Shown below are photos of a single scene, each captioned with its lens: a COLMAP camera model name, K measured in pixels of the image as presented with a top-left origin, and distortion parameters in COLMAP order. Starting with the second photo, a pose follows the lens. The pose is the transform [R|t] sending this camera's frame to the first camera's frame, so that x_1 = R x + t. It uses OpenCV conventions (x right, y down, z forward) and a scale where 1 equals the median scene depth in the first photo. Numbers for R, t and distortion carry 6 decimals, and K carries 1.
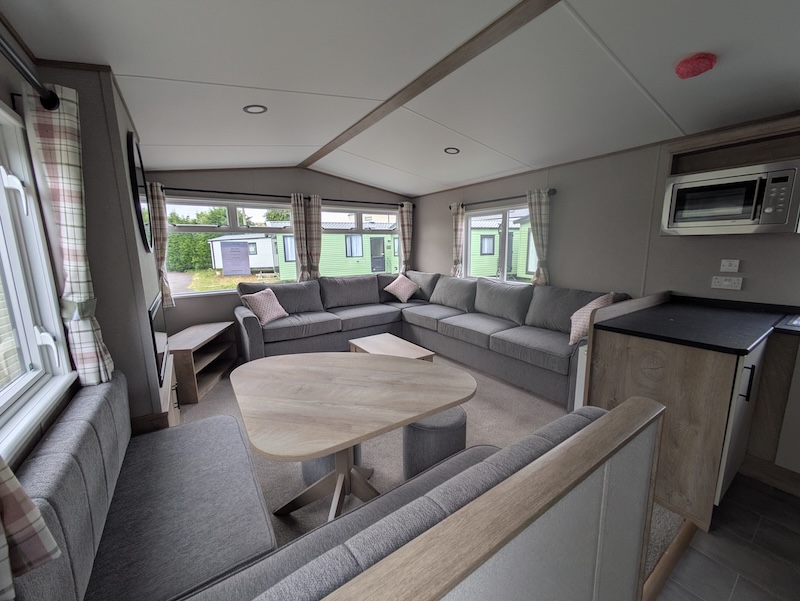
lens RADIAL K [[316.2, 0, 400.0], [0, 316.2, 300.5], [0, 0, 1]] dist [-0.007174, 0.004505]
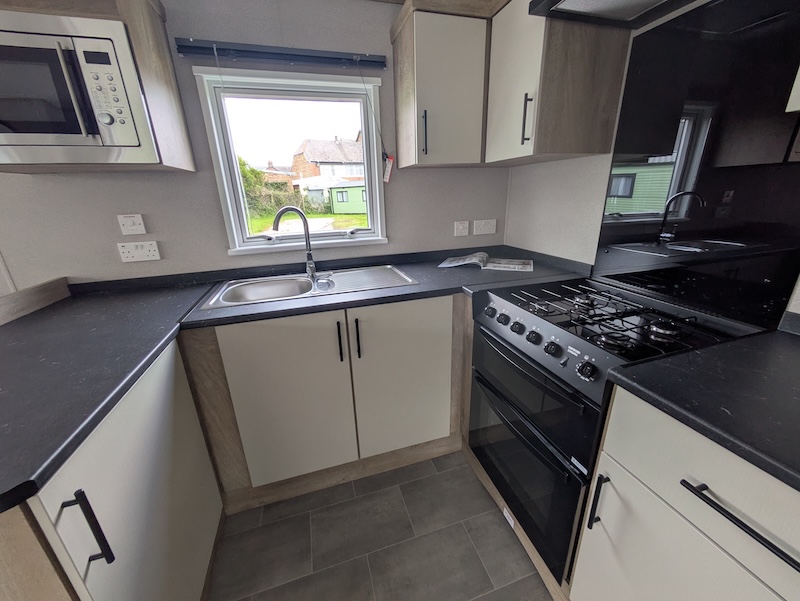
lens RADIAL K [[316.2, 0, 400.0], [0, 316.2, 300.5], [0, 0, 1]] dist [-0.007174, 0.004505]
pose [[0.292848, -0.303472, 0.906722, 0.879849], [0.191987, 0.947646, 0.255162, -0.035096], [-0.936686, 0.099355, 0.335779, 0.446348]]
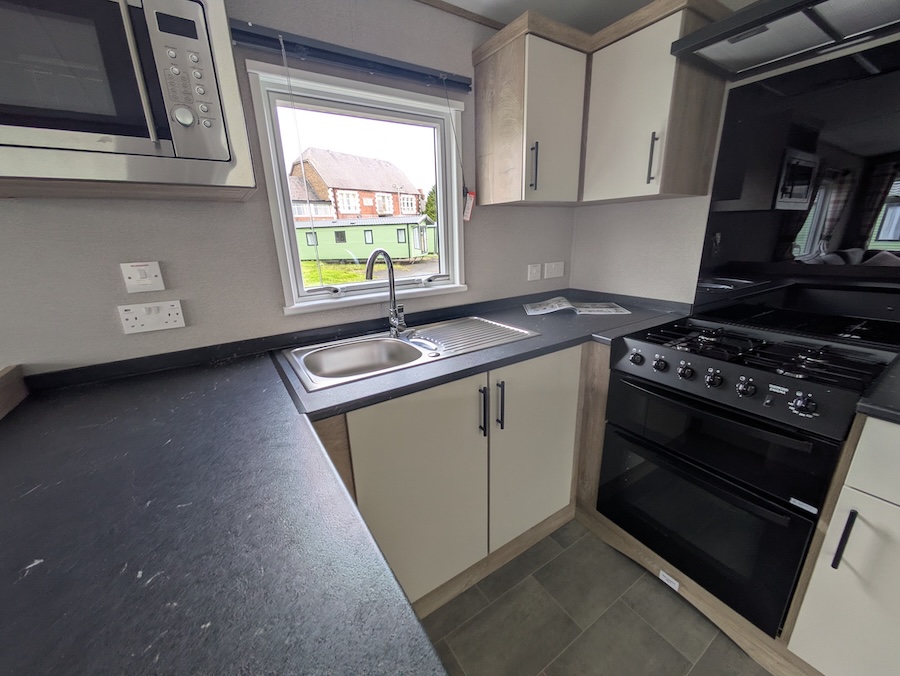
lens RADIAL K [[355.7, 0, 450.0], [0, 355.7, 338.0], [0, 0, 1]] dist [-0.007174, 0.004505]
pose [[0.017740, -0.270797, 0.962473, 0.865502], [0.199633, 0.944201, 0.261977, -0.113672], [-0.979710, 0.187494, 0.070810, 0.873359]]
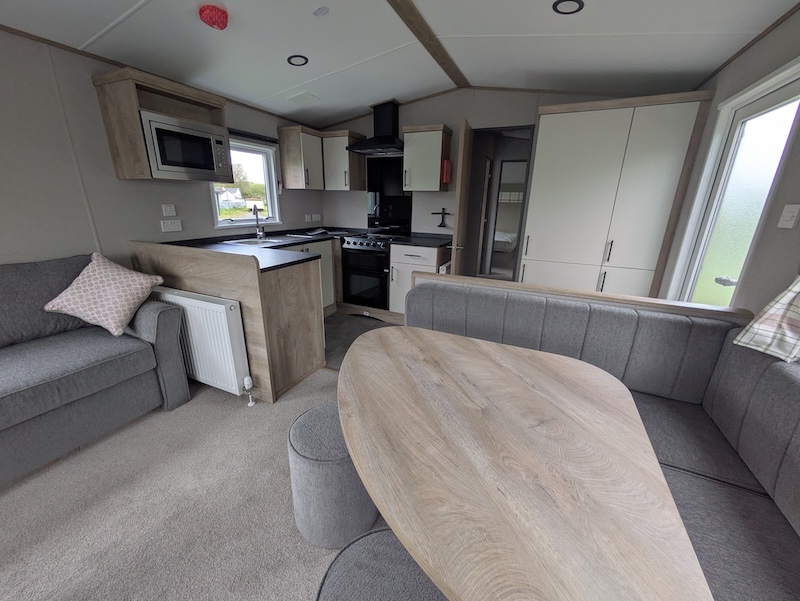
lens RADIAL K [[316.2, 0, 400.0], [0, 316.2, 300.5], [0, 0, 1]] dist [-0.007174, 0.004505]
pose [[-0.518144, -0.253820, 0.816763, -0.579252], [0.132574, 0.919575, 0.369874, -0.182959], [-0.844956, 0.299929, -0.442822, 1.358837]]
